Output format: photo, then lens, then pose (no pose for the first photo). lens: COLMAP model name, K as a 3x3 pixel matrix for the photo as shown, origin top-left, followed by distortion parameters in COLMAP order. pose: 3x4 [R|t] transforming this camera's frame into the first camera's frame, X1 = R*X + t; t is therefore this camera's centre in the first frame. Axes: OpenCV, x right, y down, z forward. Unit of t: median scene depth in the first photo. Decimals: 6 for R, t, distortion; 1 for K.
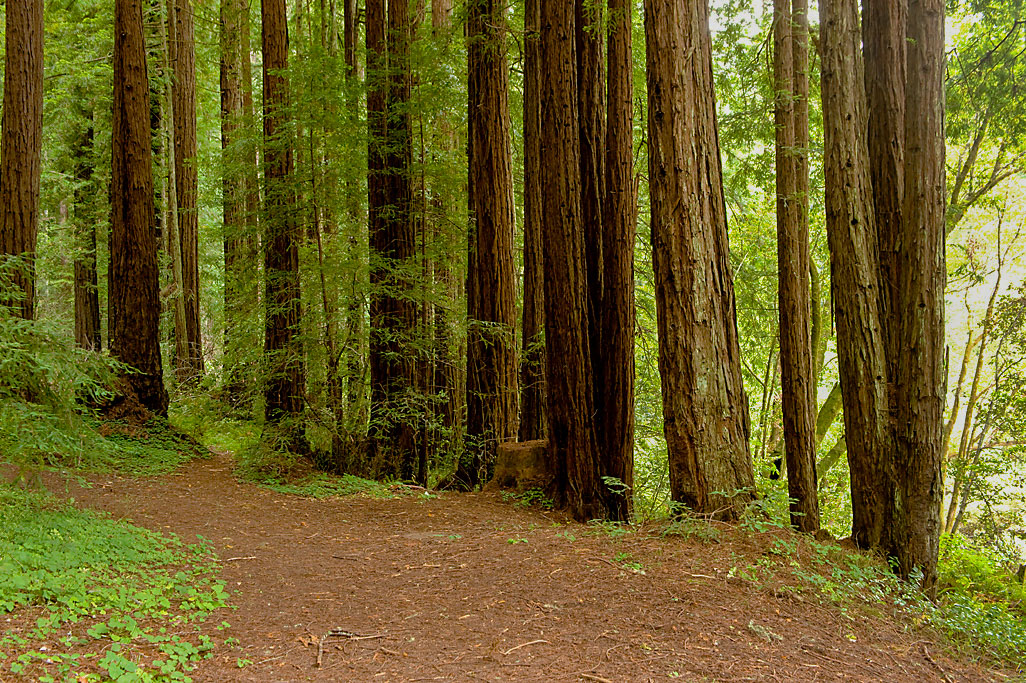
lens RADIAL K [[1052.9, 0, 512.2], [0, 1052.9, 333.2], [0, 0, 1]] dist [0.079148, 0.000000]
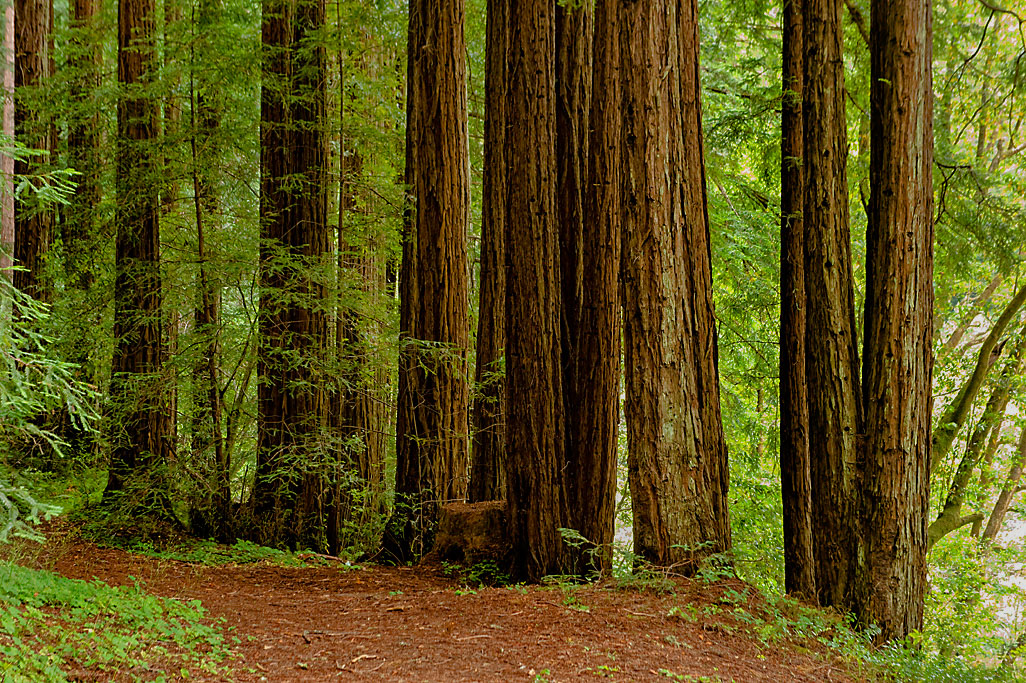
lens RADIAL K [[2078.4, 0, 516.7], [0, 2078.4, 345.4], [0, 0, 1]] dist [0.222551, 0.000000]
pose [[0.999197, 0.026267, 0.030244, -0.009924], [-0.026494, 0.999624, 0.007124, -0.032701], [-0.030046, -0.007920, 0.999517, -0.740326]]
